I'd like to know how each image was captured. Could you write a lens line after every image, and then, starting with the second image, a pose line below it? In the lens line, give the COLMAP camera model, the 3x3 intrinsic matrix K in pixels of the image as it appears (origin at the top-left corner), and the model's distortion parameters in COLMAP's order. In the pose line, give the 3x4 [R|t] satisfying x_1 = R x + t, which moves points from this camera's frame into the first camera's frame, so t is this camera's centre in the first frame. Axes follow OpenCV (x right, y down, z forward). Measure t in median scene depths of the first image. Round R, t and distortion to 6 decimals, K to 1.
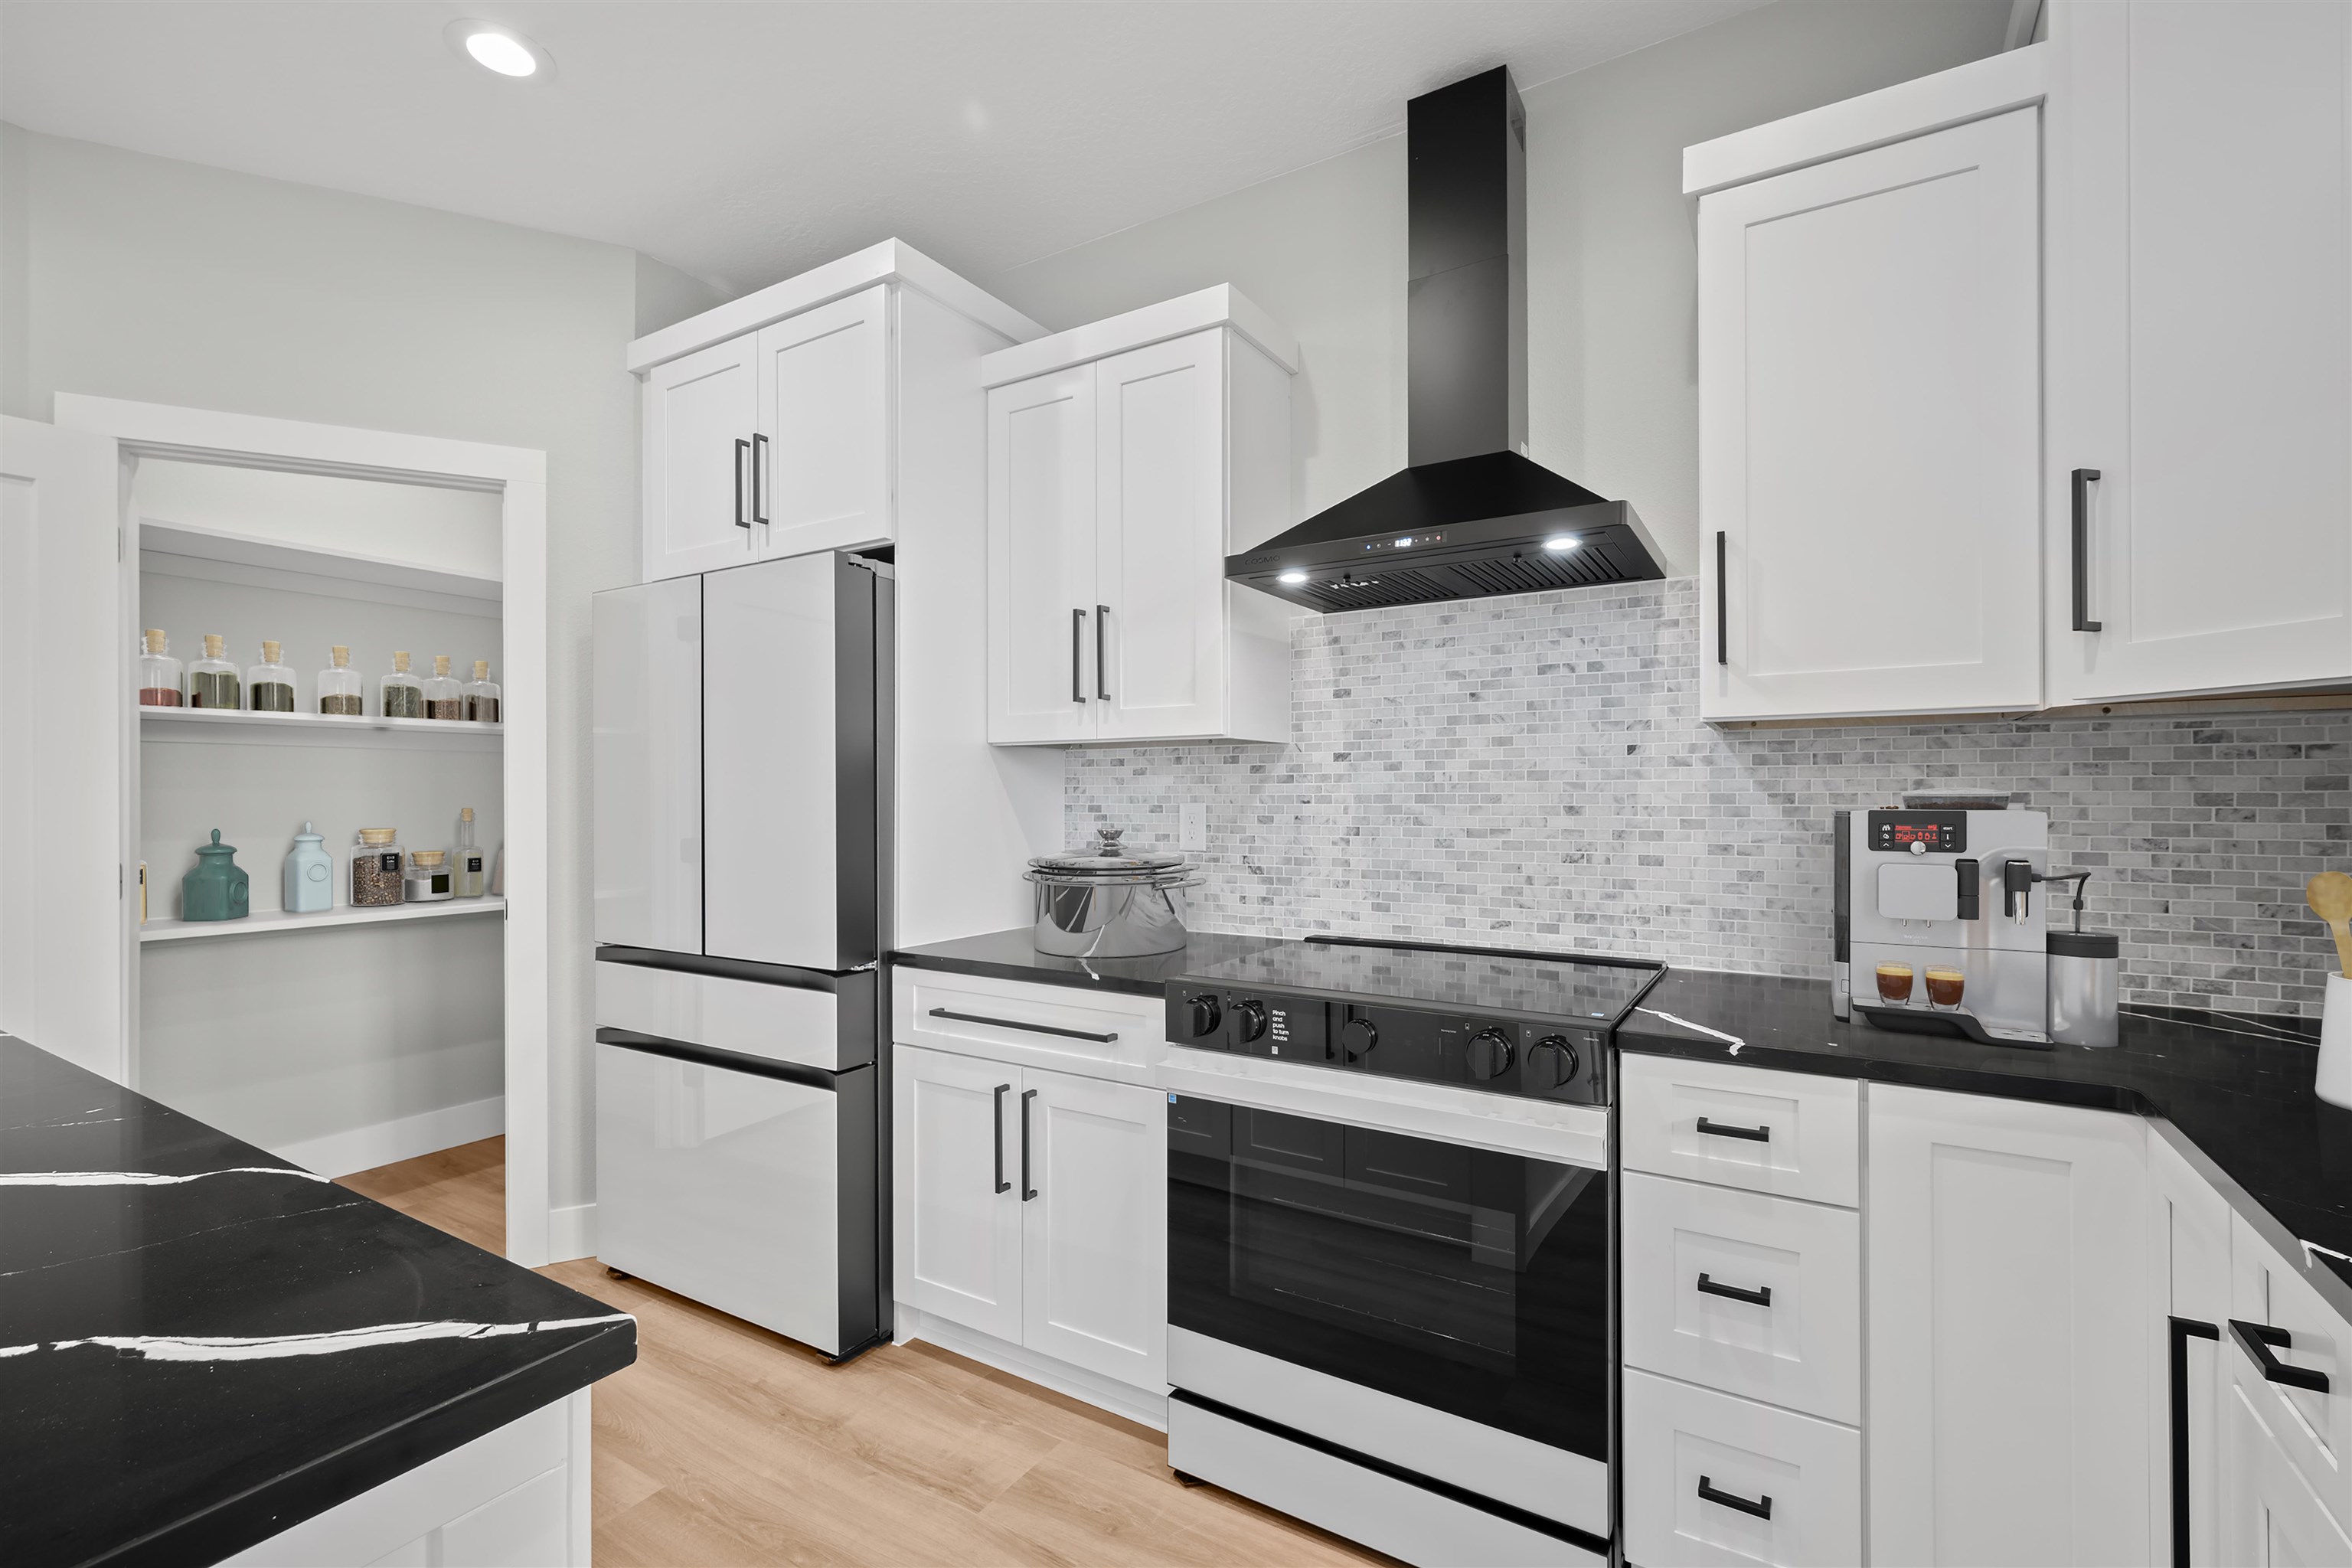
lens RADIAL K [[1040.2, 0, 1160.8], [0, 1040.2, 793.5], [0, 0, 1]] dist [0.002903, -0.000864]
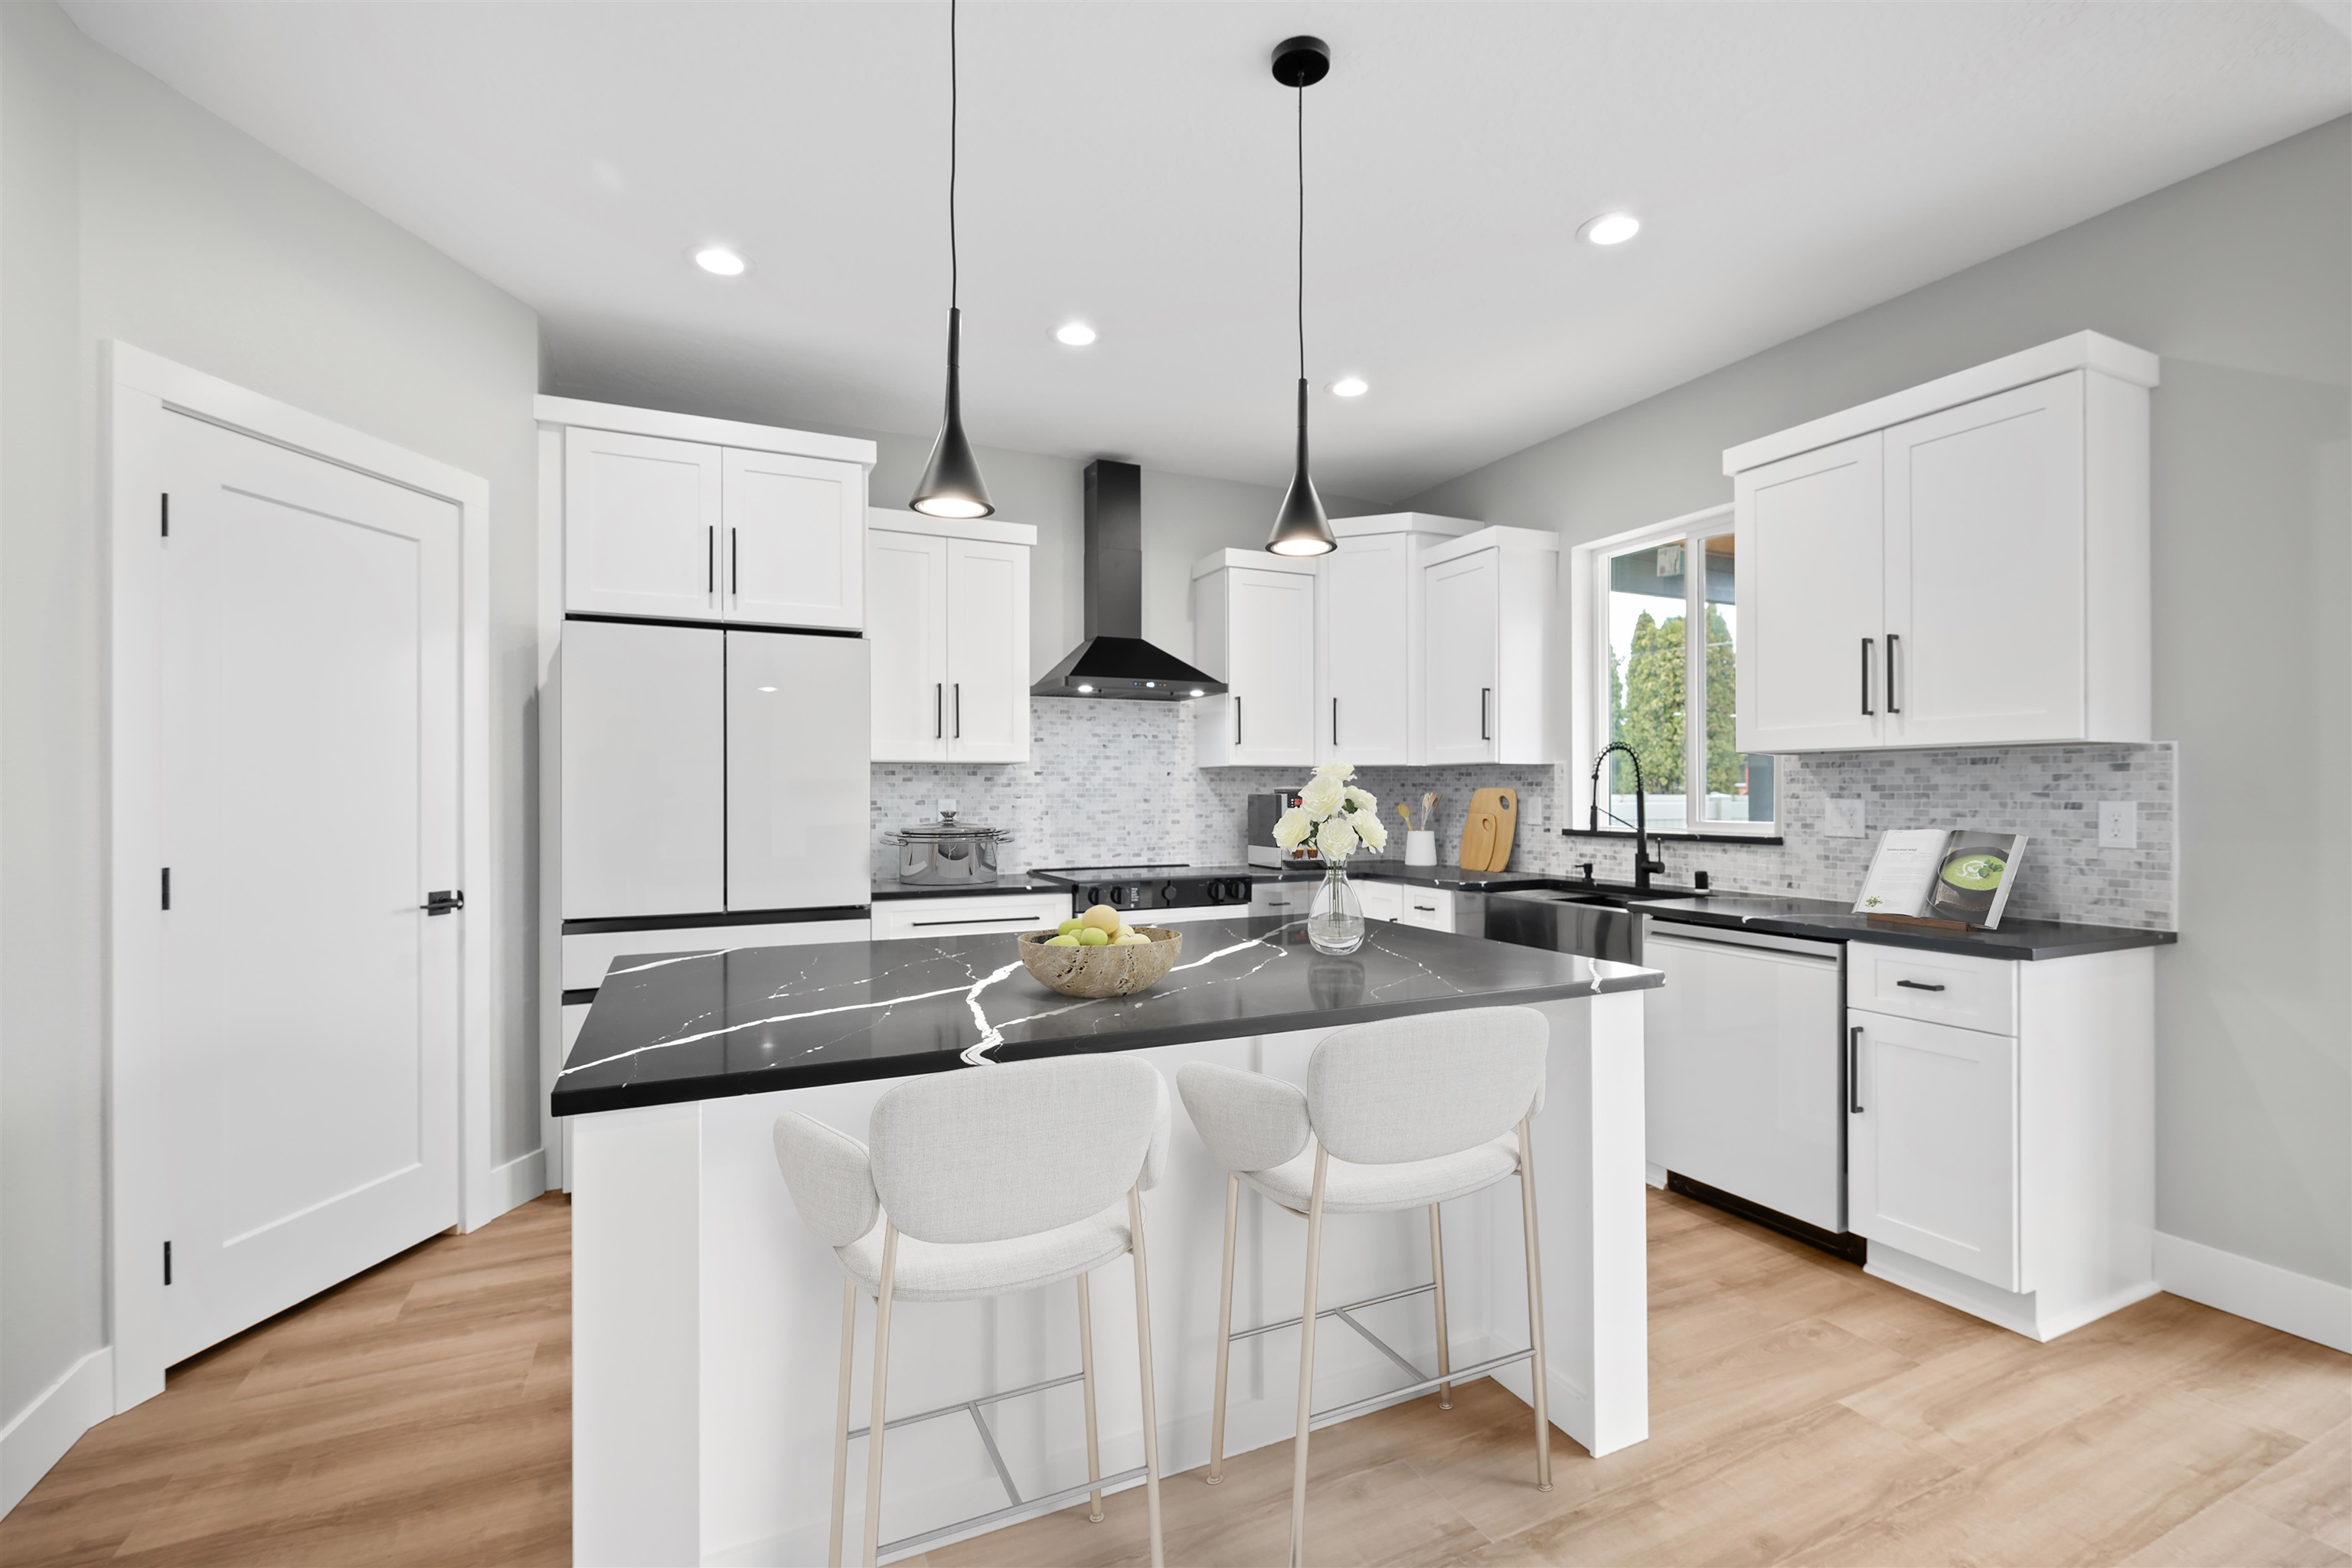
lens RADIAL K [[1040.2, 0, 1183.1], [0, 1040.2, 791.8], [0, 0, 1]] dist [0.002903, -0.000864]
pose [[0.537574, 0.002044, 0.843214, -1.481907], [0.000181, 0.999997, -0.002539, 0.002871], [-0.843217, 0.001517, 0.537572, -0.267337]]
